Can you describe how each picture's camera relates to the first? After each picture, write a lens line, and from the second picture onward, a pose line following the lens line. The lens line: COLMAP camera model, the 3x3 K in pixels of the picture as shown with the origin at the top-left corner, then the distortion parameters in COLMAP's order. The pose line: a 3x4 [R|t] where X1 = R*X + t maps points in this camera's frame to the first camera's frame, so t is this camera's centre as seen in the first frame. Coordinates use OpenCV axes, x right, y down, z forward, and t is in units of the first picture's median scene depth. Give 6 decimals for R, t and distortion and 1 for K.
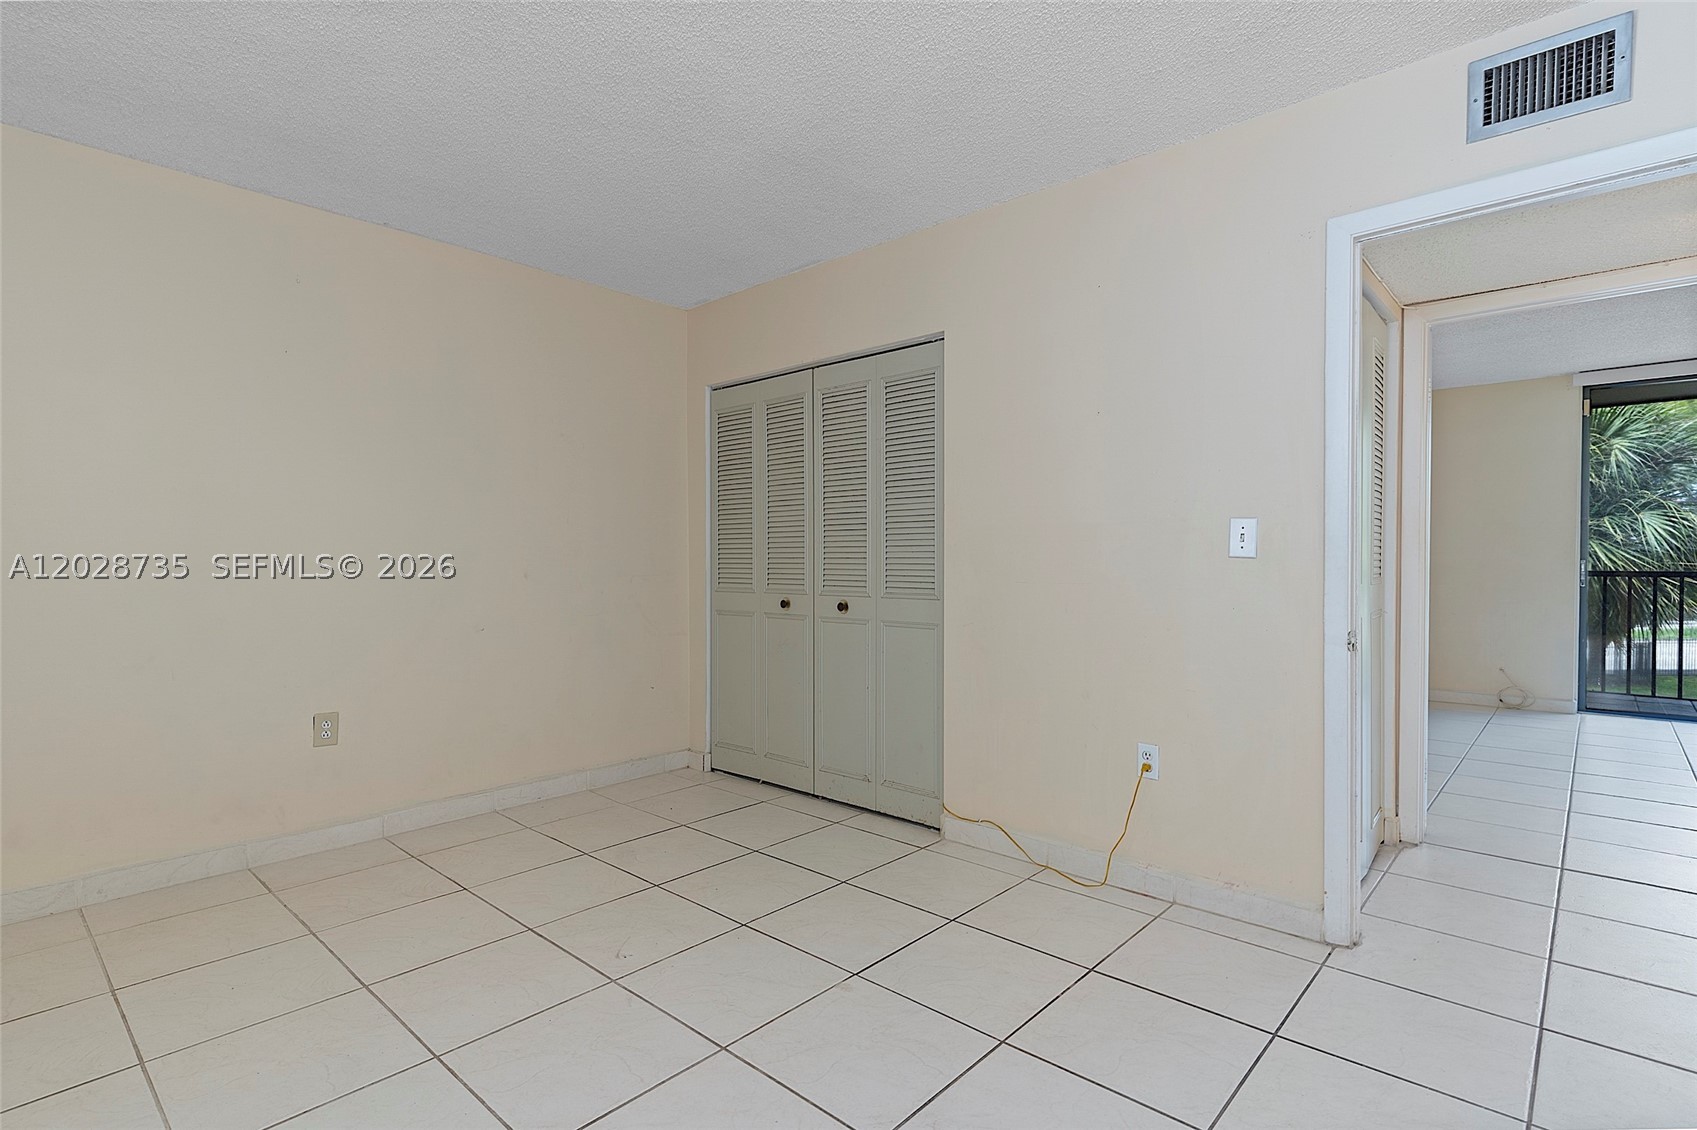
lens RADIAL K [[822.0, 0, 840.9], [0, 822.0, 559.1], [0, 0, 1]] dist [0.011015, -0.003444]
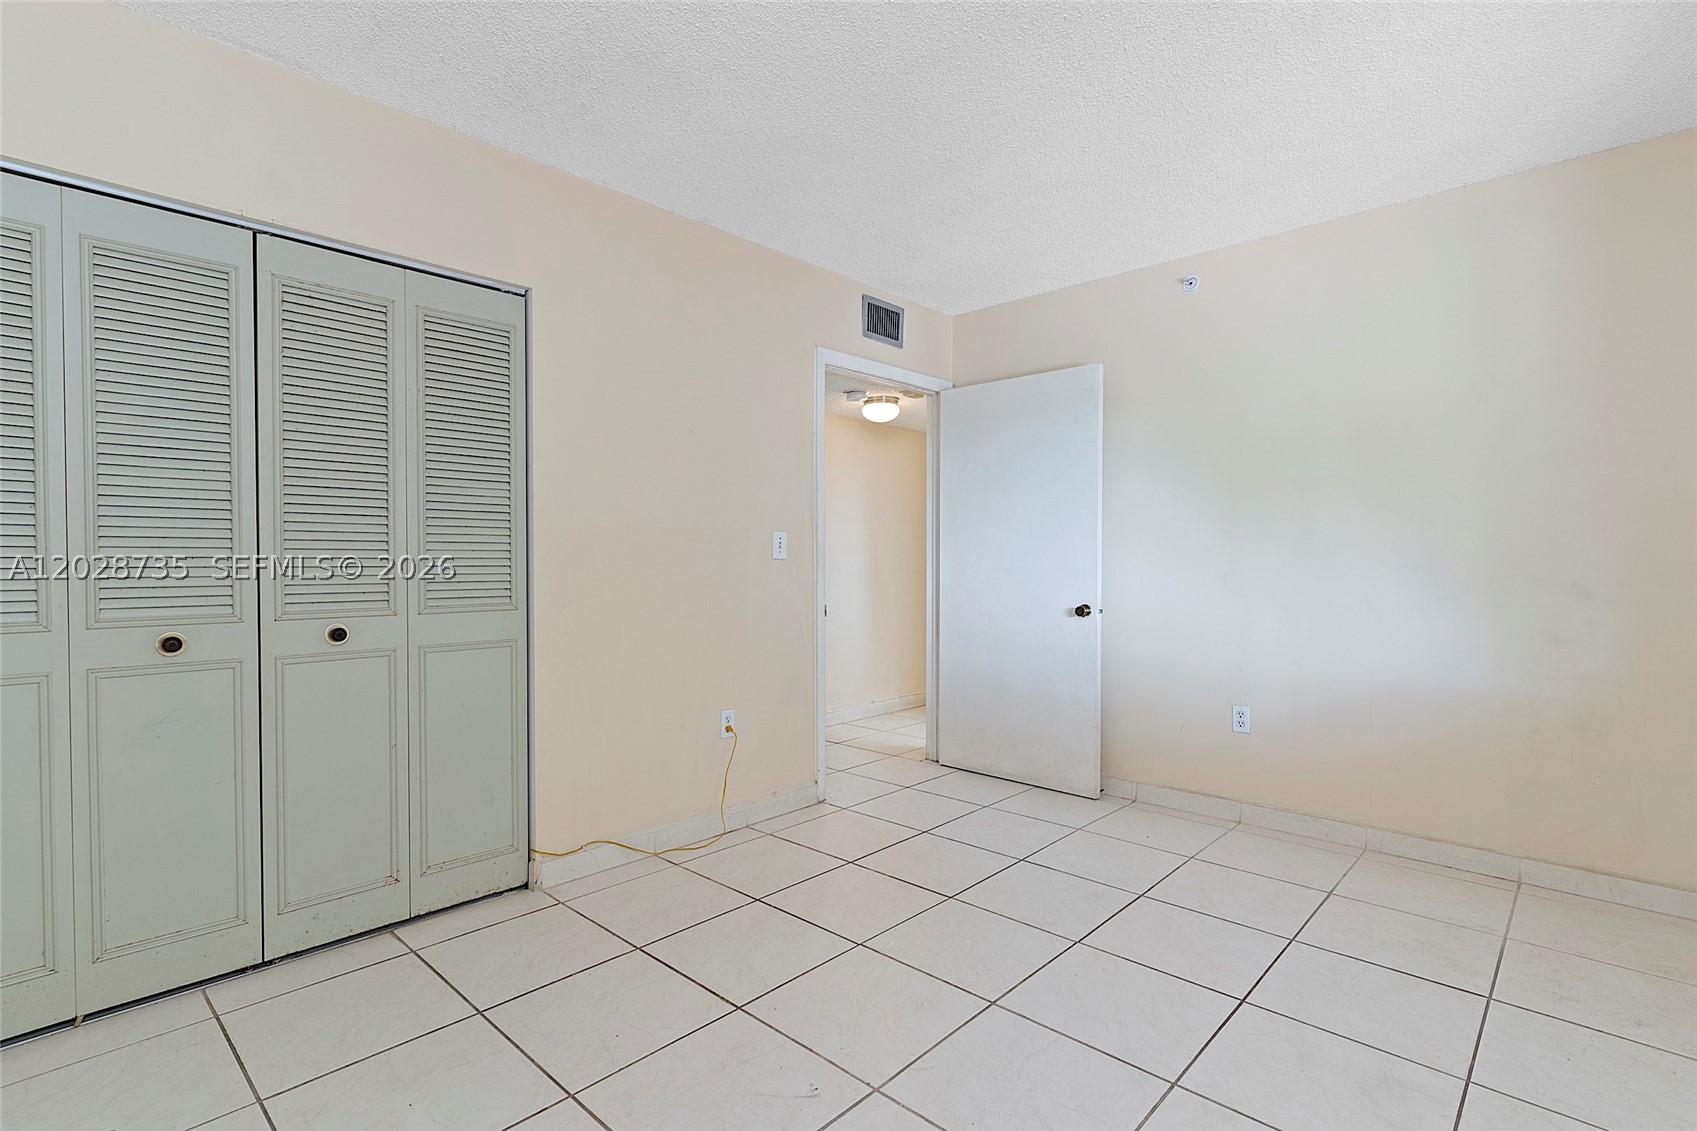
lens RADIAL K [[822.0, 0, 837.0], [0, 822.0, 559.5], [0, 0, 1]] dist [0.011015, -0.003444]
pose [[0.013981, -0.001077, 0.999902, -0.693521], [-0.003076, 0.999995, 0.001120, -0.002695], [-0.999898, -0.003092, 0.013978, 0.660882]]
